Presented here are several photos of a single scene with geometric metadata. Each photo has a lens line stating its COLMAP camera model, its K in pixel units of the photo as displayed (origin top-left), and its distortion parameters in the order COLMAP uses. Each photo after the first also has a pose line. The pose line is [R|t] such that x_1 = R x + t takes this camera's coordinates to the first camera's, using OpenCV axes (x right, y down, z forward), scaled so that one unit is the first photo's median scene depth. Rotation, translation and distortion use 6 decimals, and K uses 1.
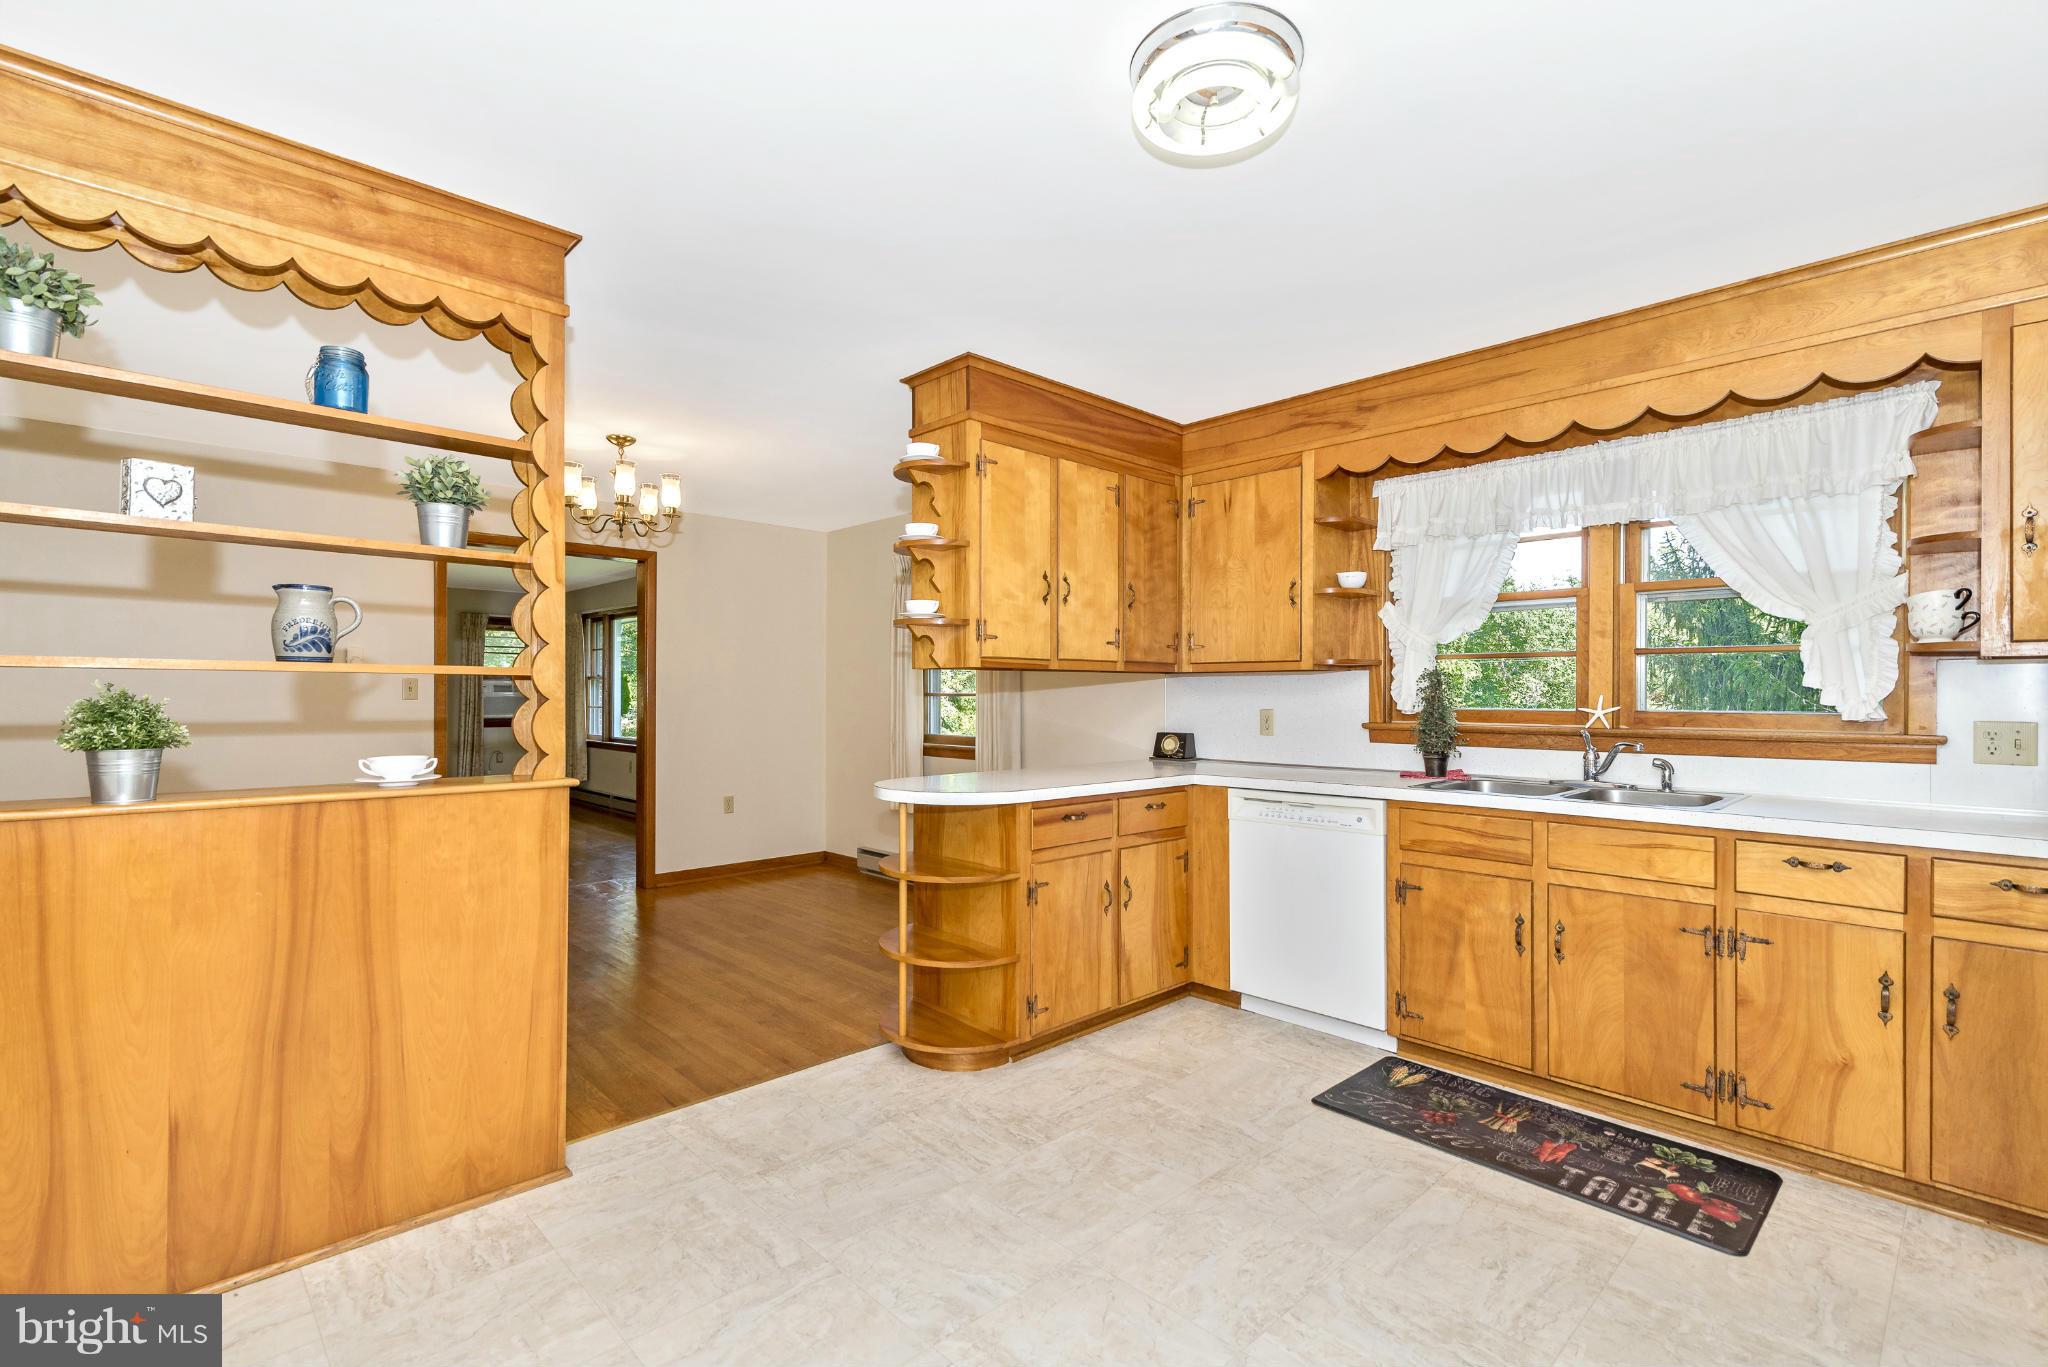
lens RADIAL K [[931.9, 0, 1026.5], [0, 931.9, 678.5], [0, 0, 1]] dist [0.013125, -0.001602]
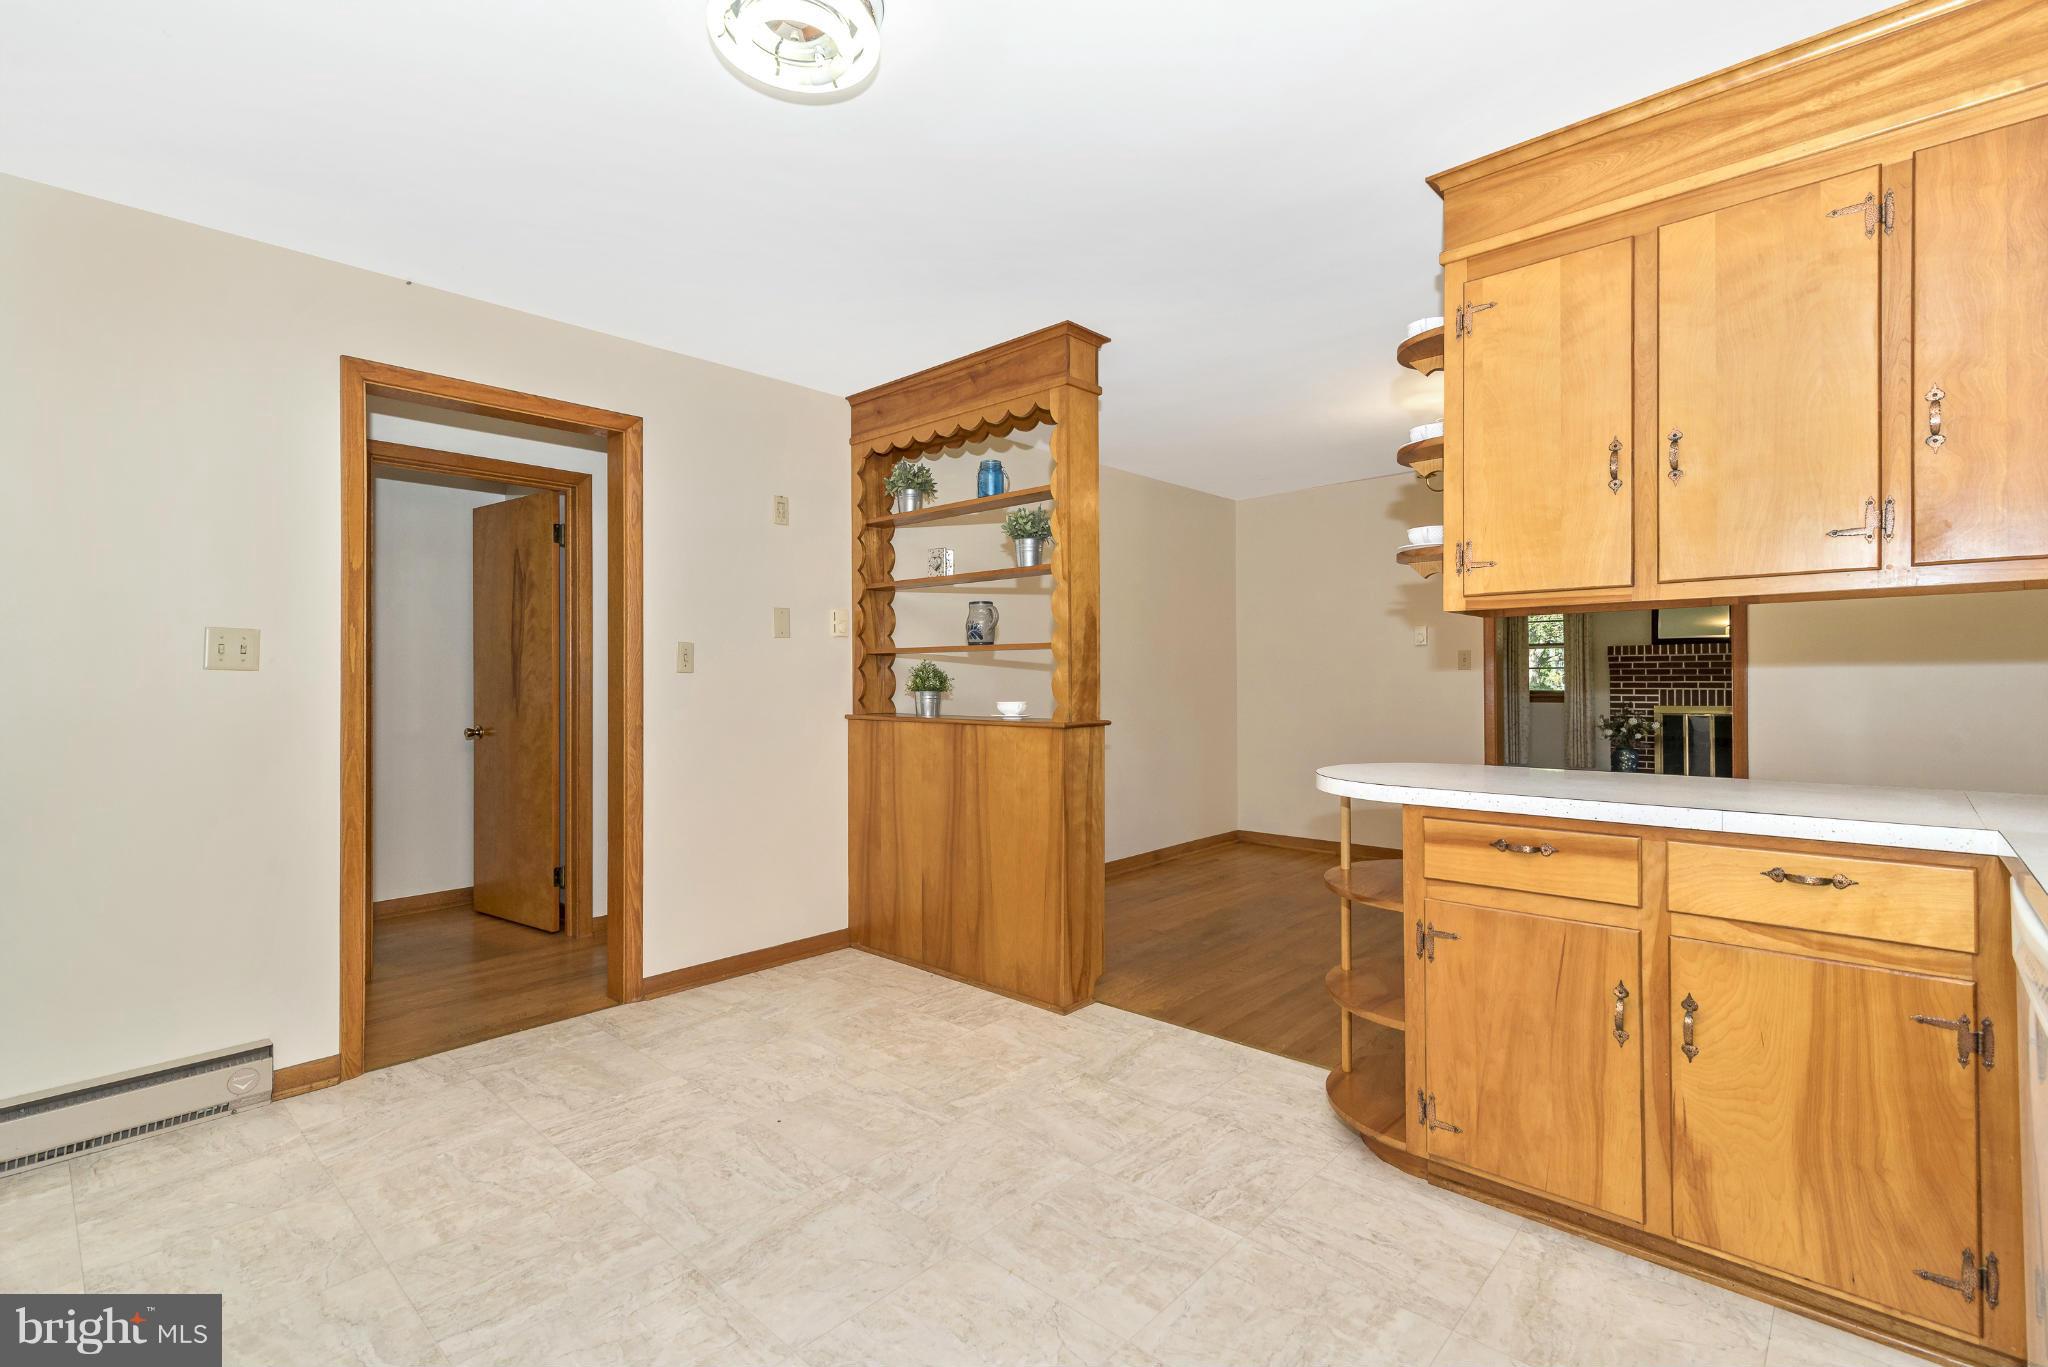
lens RADIAL K [[931.9, 0, 1026.5], [0, 931.9, 678.5], [0, 0, 1]] dist [0.013125, -0.001602]
pose [[0.054070, -0.007779, -0.998507, 0.448194], [0.023071, 0.999712, -0.006539, 0.025869], [0.998271, -0.022683, 0.054234, 0.458833]]
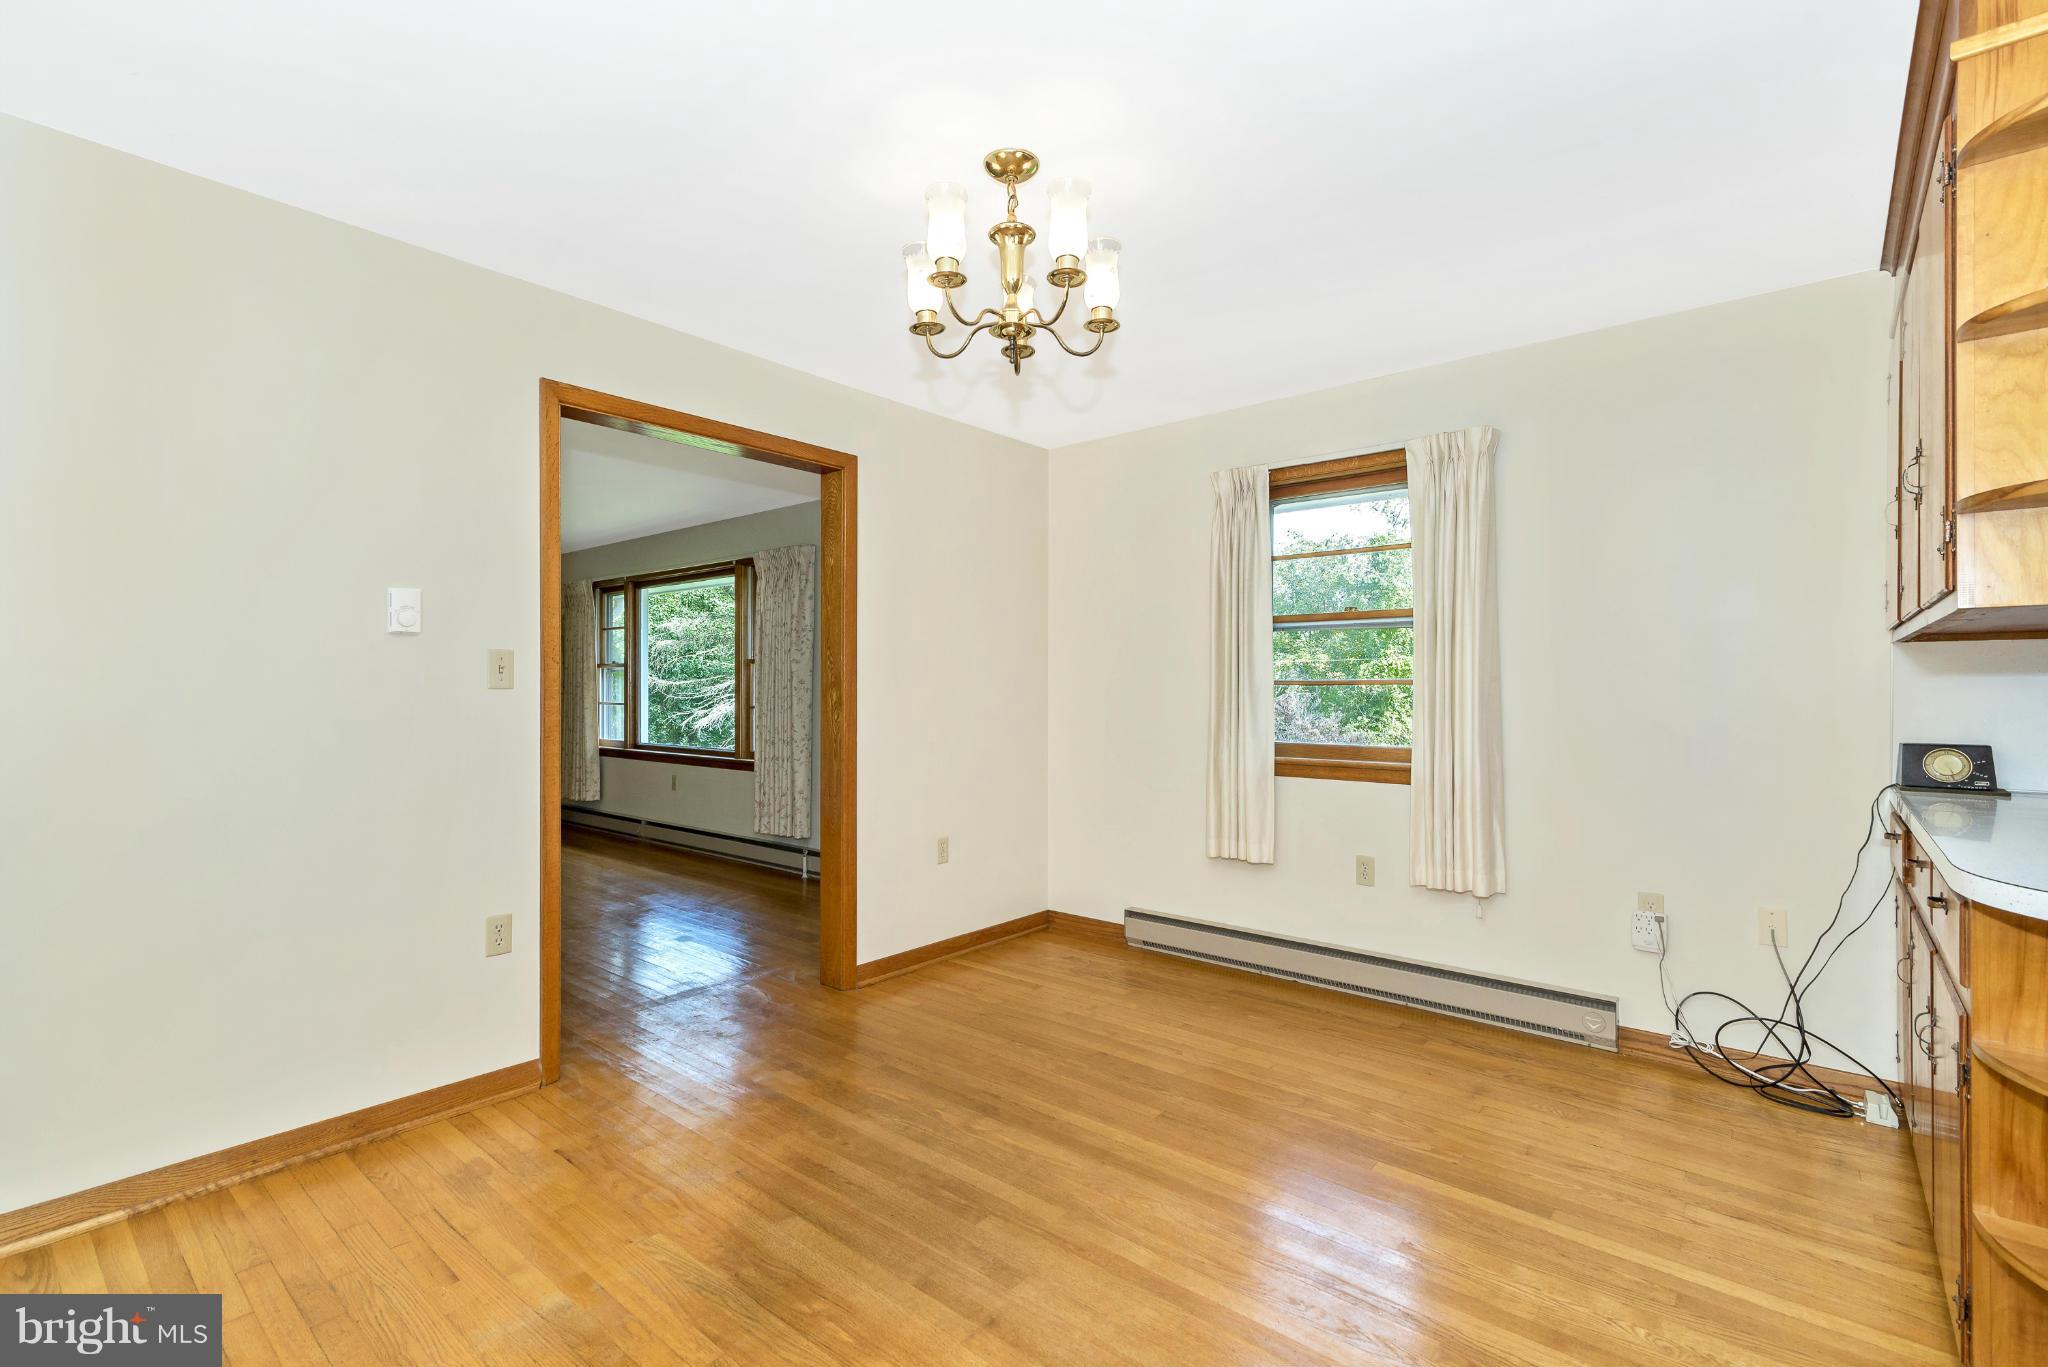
lens RADIAL K [[931.9, 0, 1026.5], [0, 931.9, 678.5], [0, 0, 1]] dist [0.013125, -0.001602]
pose [[0.995202, -0.002529, 0.097804, -0.735883], [0.001849, 0.999974, 0.007037, 0.019713], [-0.097819, -0.006823, 0.995181, 0.767891]]
